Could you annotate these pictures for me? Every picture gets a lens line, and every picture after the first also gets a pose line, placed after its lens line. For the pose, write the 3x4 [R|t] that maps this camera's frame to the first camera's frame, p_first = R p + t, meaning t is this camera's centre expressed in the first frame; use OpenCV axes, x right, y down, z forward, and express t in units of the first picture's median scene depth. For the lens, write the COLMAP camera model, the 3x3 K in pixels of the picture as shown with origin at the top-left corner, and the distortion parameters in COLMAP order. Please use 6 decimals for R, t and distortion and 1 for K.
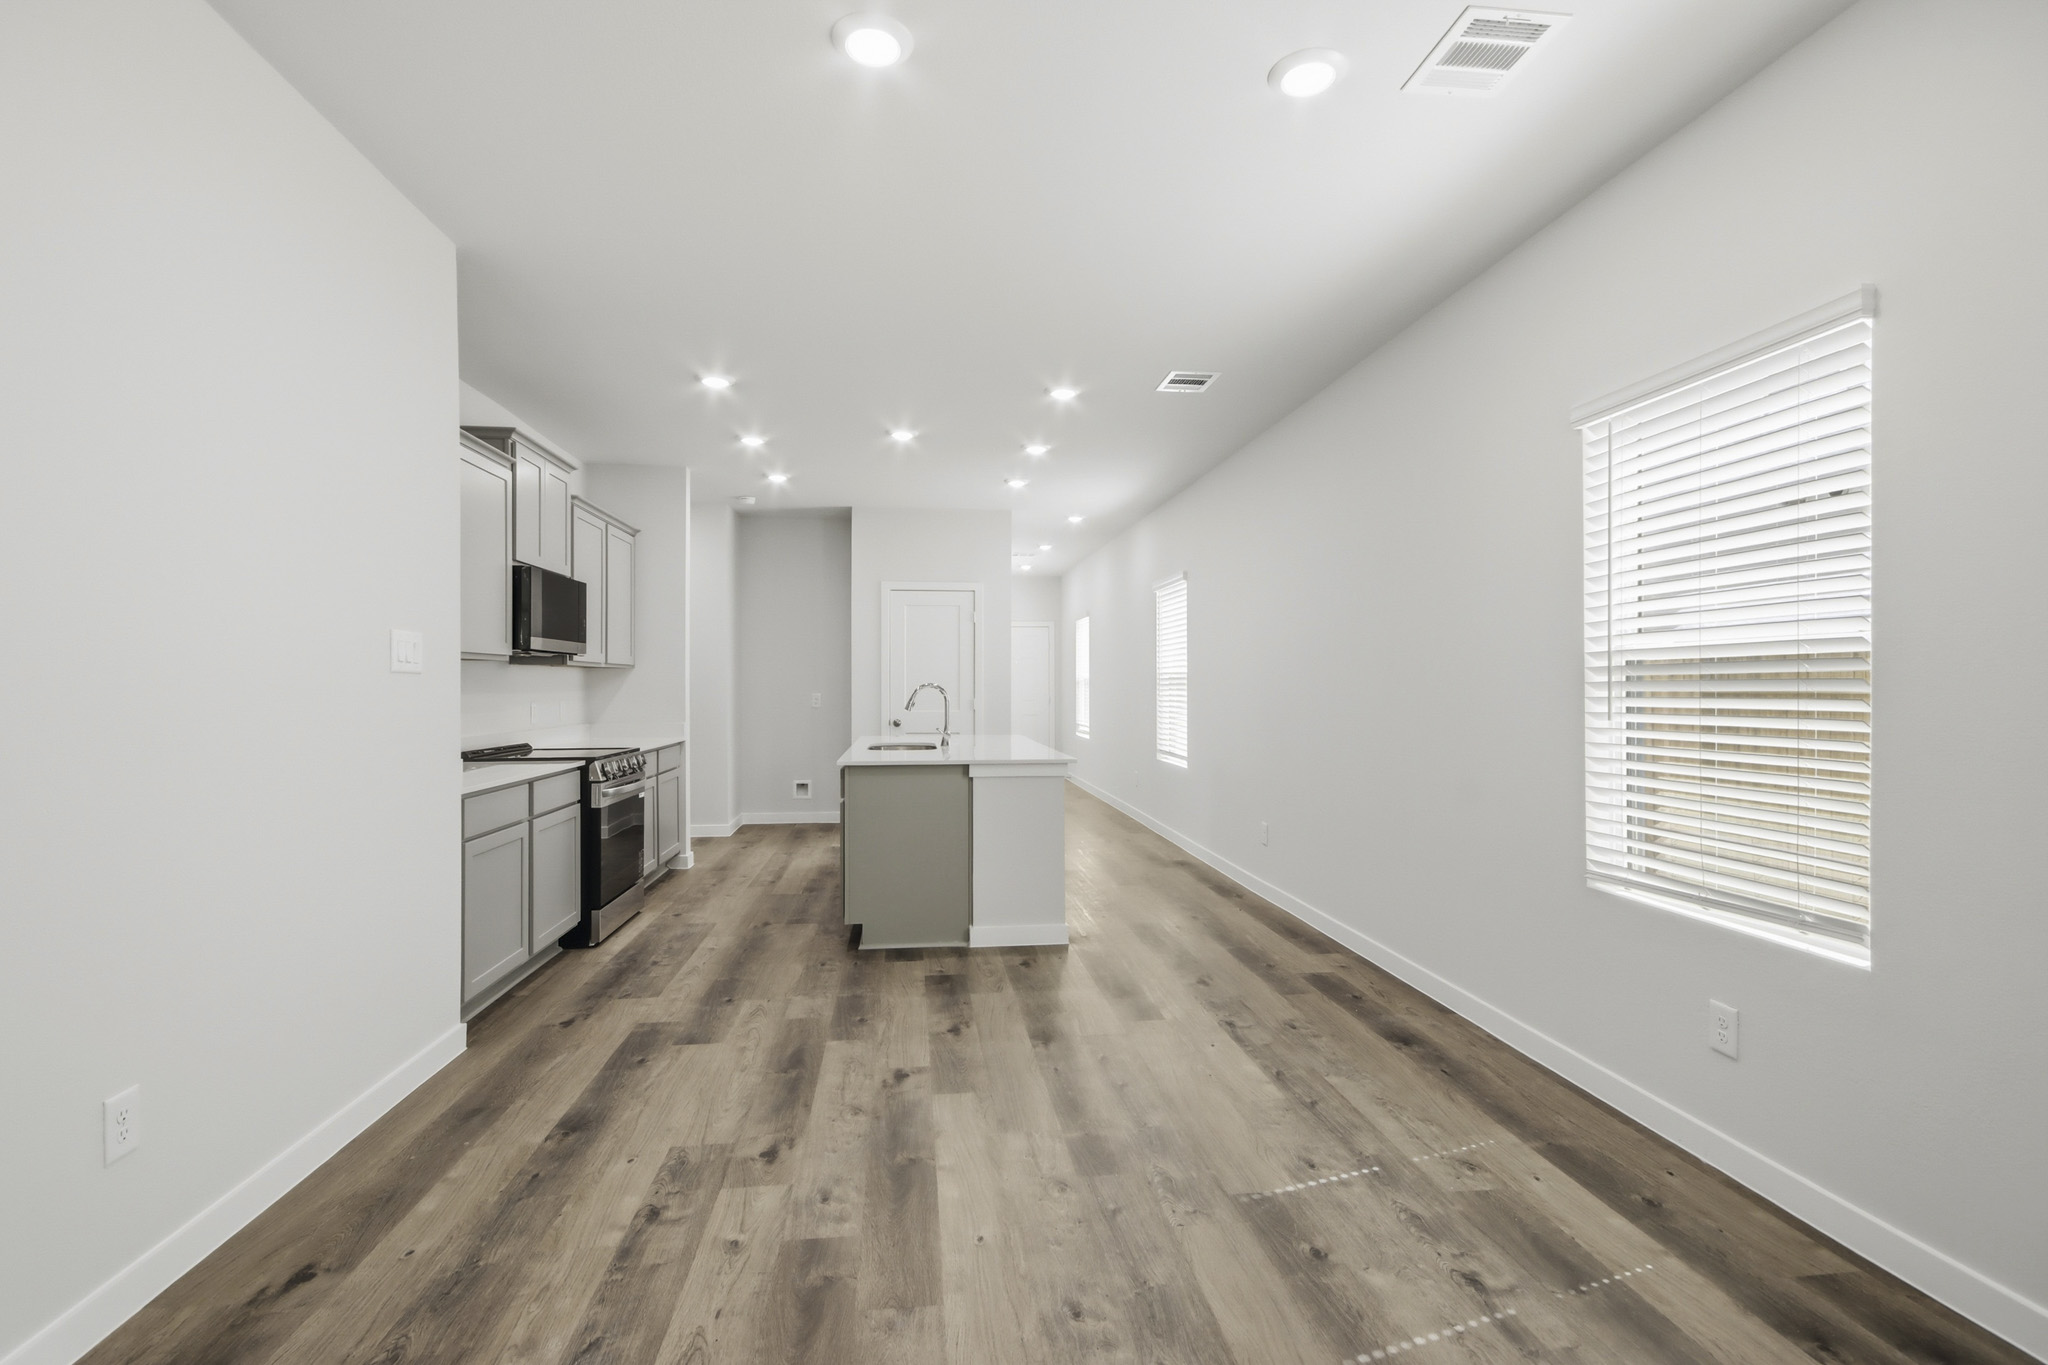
lens RADIAL K [[958.8, 0, 1024.0], [0, 958.8, 682.5], [0, 0, 1]] dist [0.000757, -0.000119]
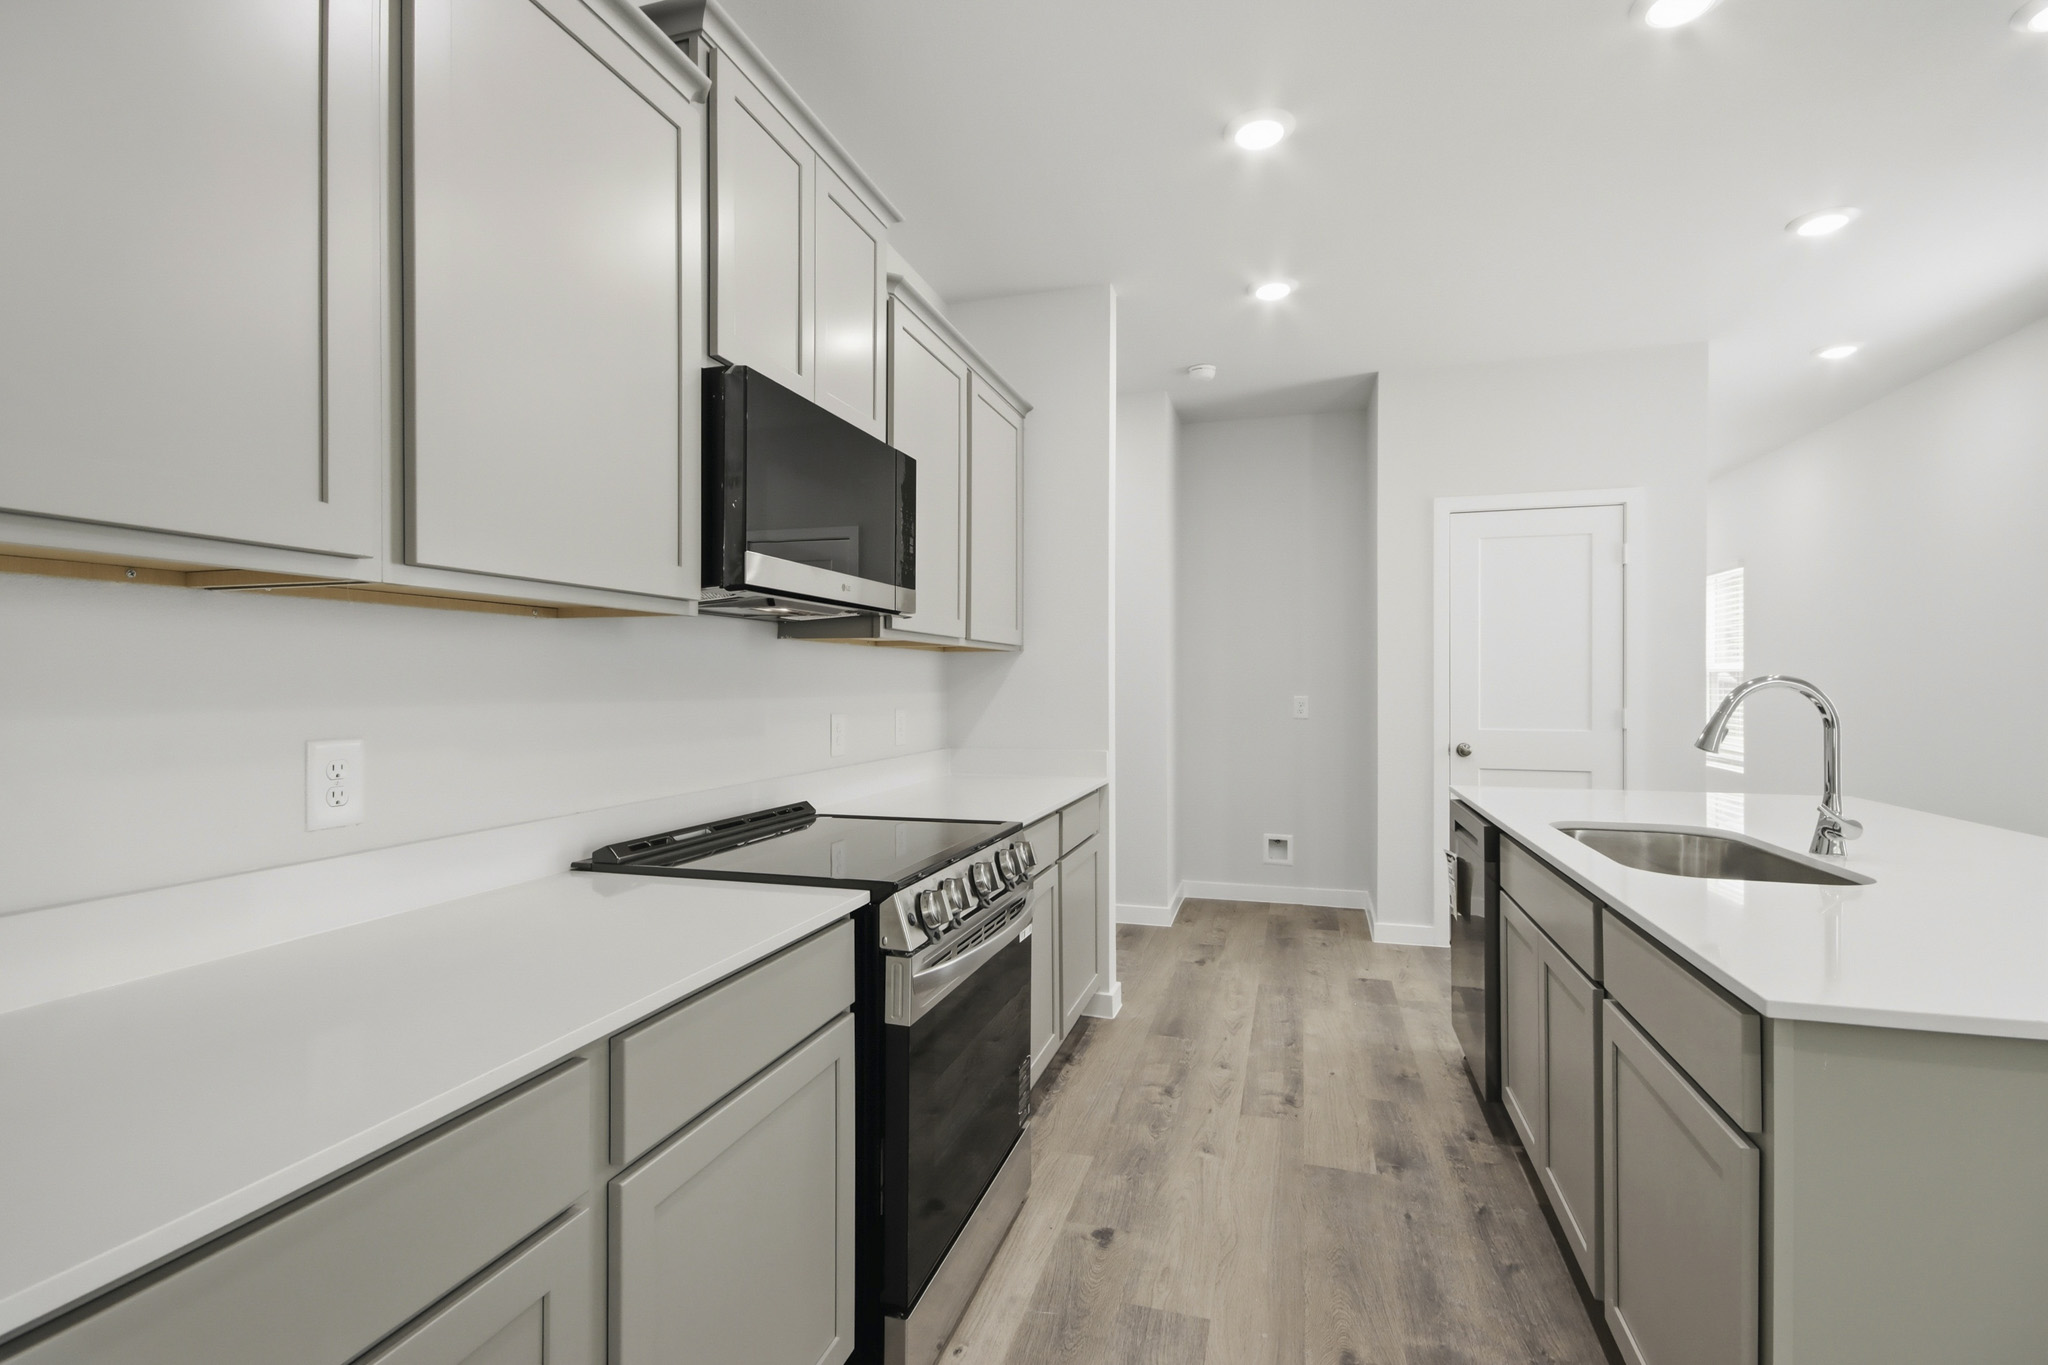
lens RADIAL K [[931.5, 0, 1011.1], [0, 931.5, 677.5], [0, 0, 1]] dist [0.000471, 0.000054]
pose [[0.913195, -0.000770, -0.407522, -0.261979], [-0.000338, 0.999996, -0.002647, 0.002619], [0.407522, 0.002555, 0.913192, 0.688668]]
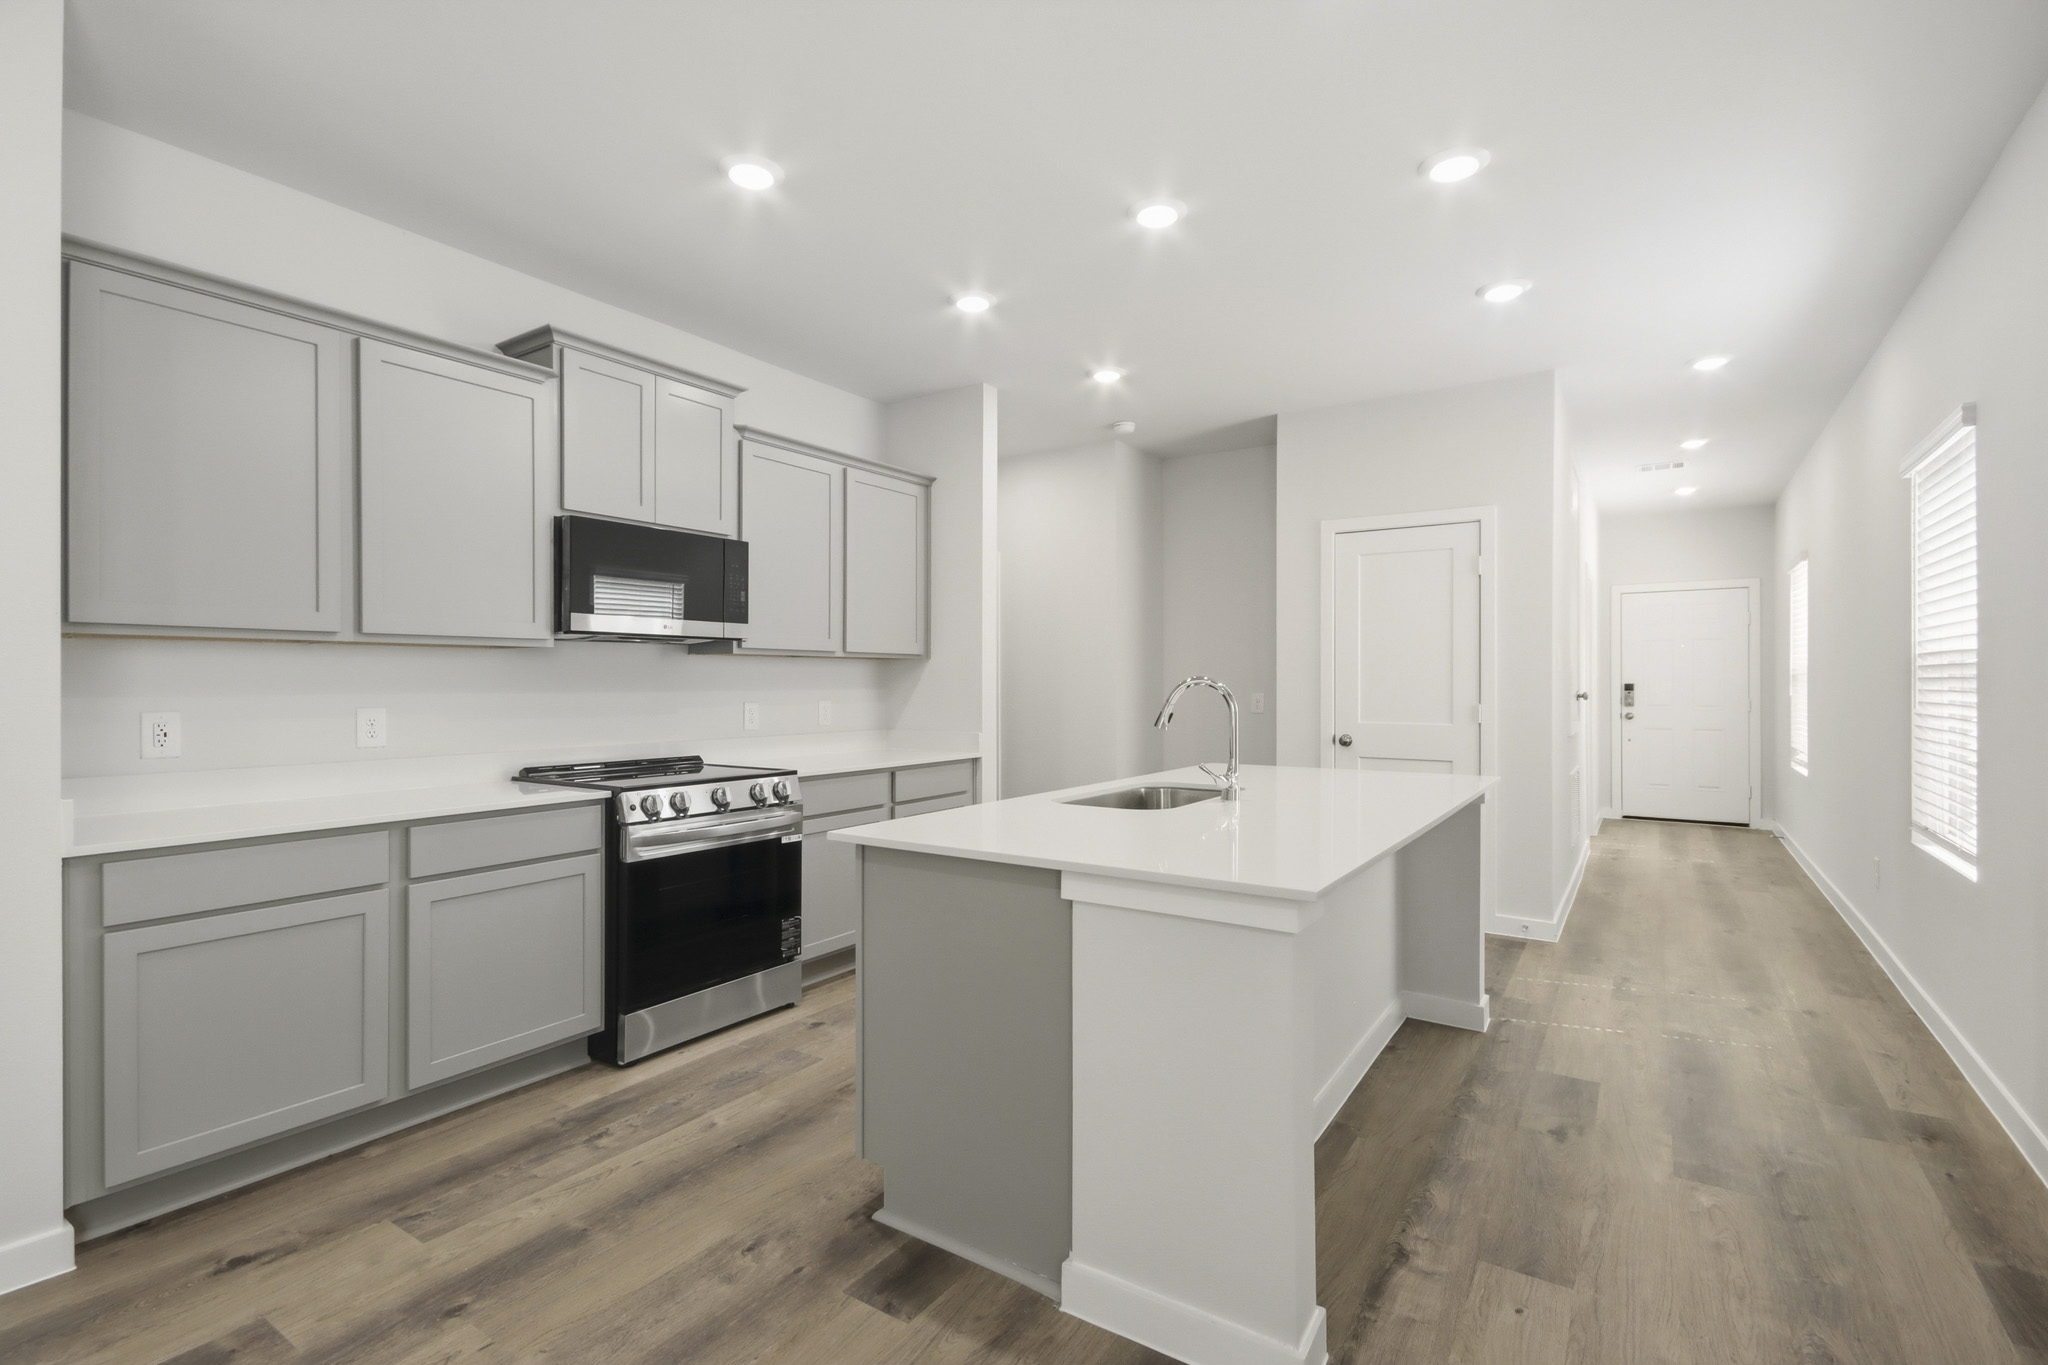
lens RADIAL K [[935.8, 0, 1024.0], [0, 935.8, 682.5], [0, 0, 1]] dist [0.002347, -0.000399]
pose [[0.756389, 0.000374, -0.654122, 0.194357], [0.001734, 0.999995, 0.002577, 0.002721], [0.654120, -0.003083, 0.756385, 0.673023]]
